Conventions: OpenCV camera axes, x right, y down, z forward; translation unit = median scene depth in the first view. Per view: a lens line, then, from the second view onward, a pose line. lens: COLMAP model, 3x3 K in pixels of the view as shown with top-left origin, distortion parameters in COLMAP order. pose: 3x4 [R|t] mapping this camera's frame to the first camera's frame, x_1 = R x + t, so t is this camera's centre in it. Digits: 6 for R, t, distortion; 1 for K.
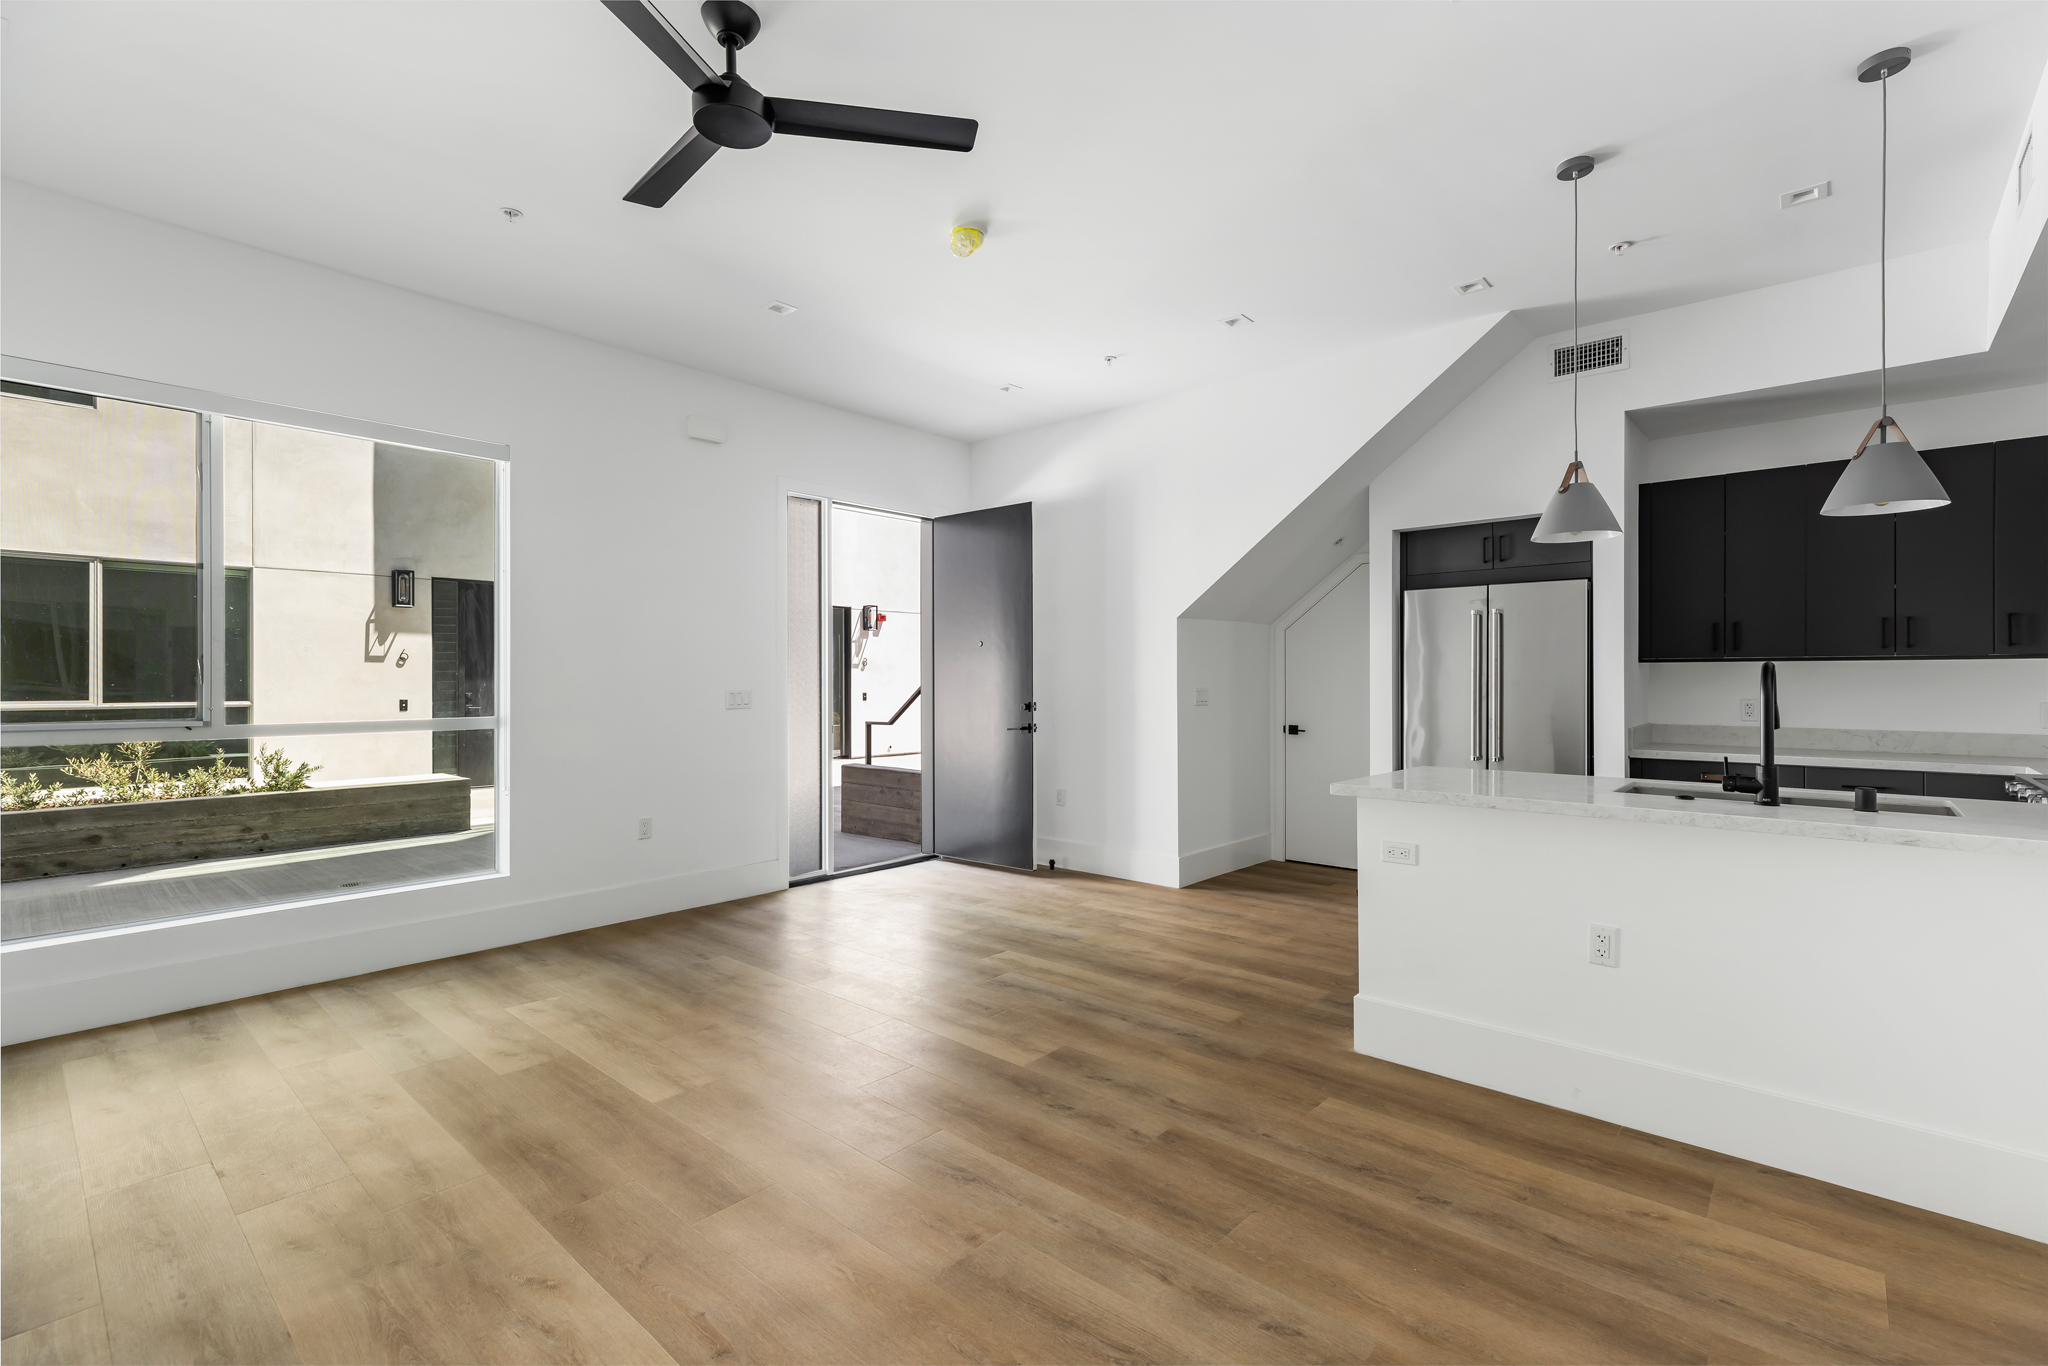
lens RADIAL K [[917.0, 0, 1035.7], [0, 917.0, 677.7], [0, 0, 1]] dist [0.001690, -0.000547]
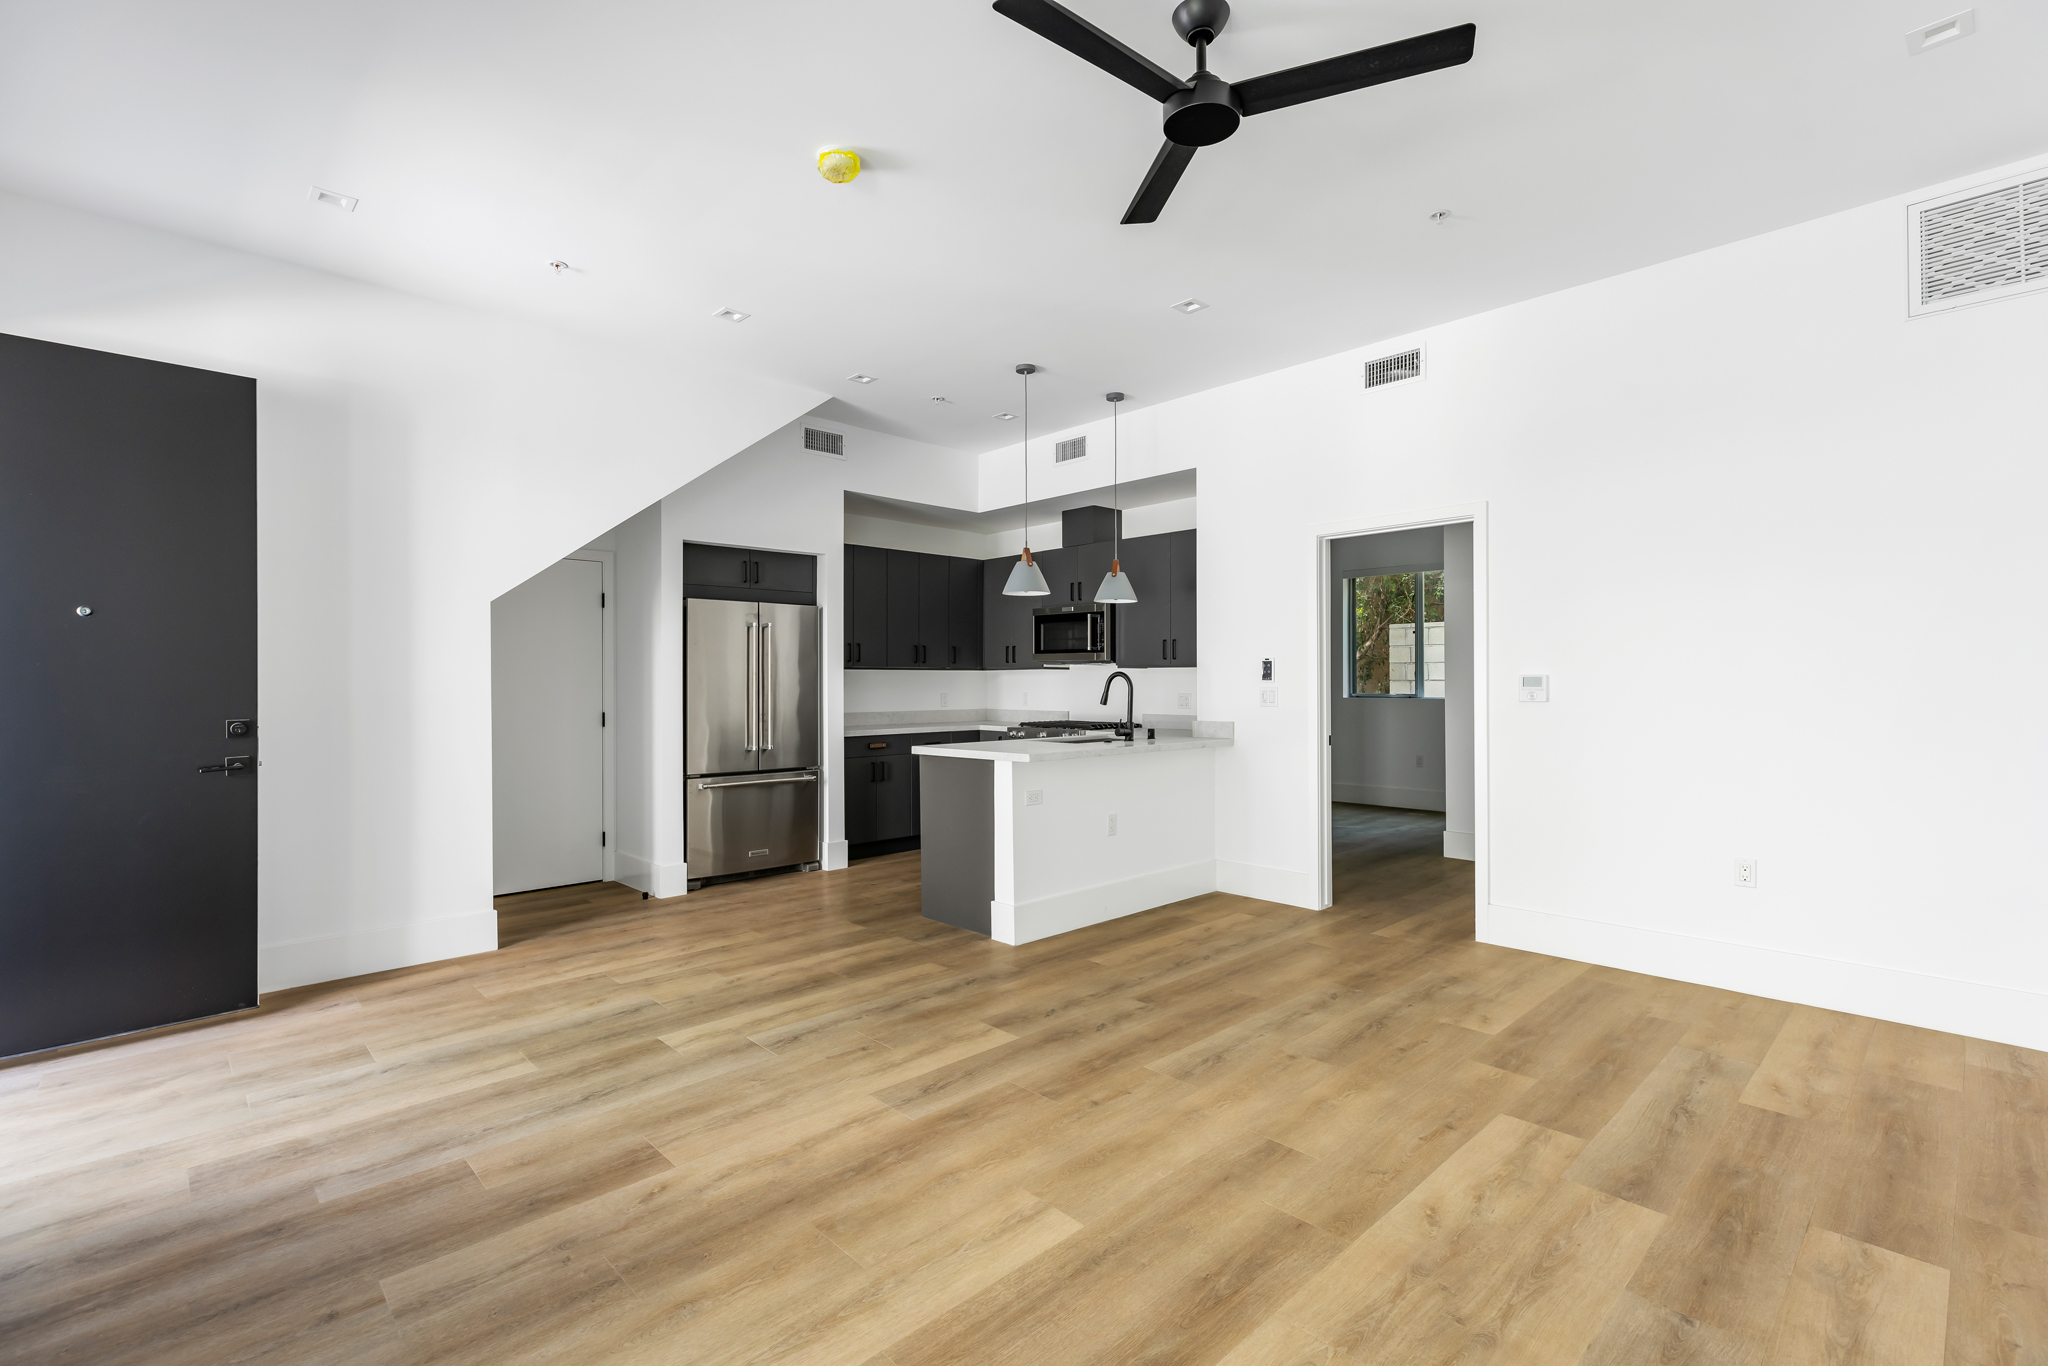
lens RADIAL K [[917.0, 0, 1030.7], [0, 917.0, 681.9], [0, 0, 1]] dist [0.001690, -0.000547]
pose [[0.083150, -0.000638, 0.996537, -0.968073], [0.002210, 0.999997, 0.000456, 0.003940], [-0.996535, 0.002165, 0.083152, 0.796423]]
